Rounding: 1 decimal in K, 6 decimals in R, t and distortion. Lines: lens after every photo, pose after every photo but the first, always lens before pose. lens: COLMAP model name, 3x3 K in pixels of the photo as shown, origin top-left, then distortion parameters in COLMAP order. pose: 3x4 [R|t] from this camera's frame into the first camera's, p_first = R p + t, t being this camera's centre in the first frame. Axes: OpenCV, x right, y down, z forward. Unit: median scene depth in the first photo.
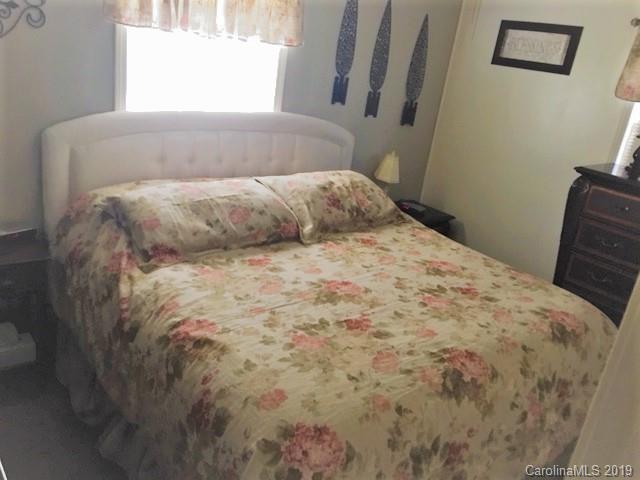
lens RADIAL K [[548.0, 0, 319.6], [0, 548.0, 240.4], [0, 0, 1]] dist [0.030404, -0.013876]
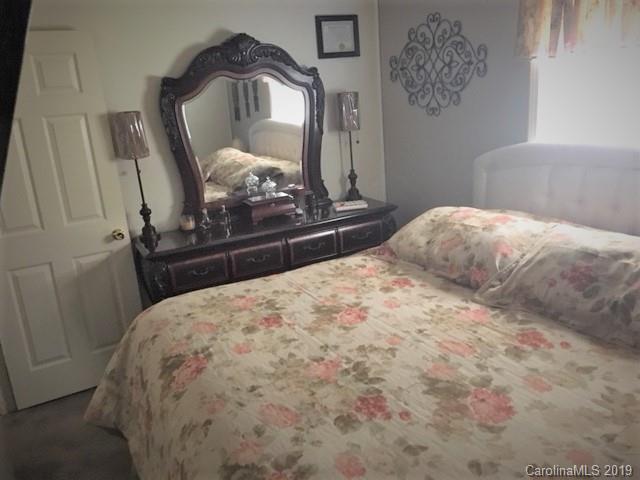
lens RADIAL K [[548.0, 0, 319.2], [0, 548.0, 240.3], [0, 0, 1]] dist [0.030404, -0.013876]
pose [[-0.214223, 0.144236, -0.966077, 0.867864], [-0.285373, 0.936645, 0.203122, -0.191126], [0.934168, 0.319205, -0.159490, 1.009809]]
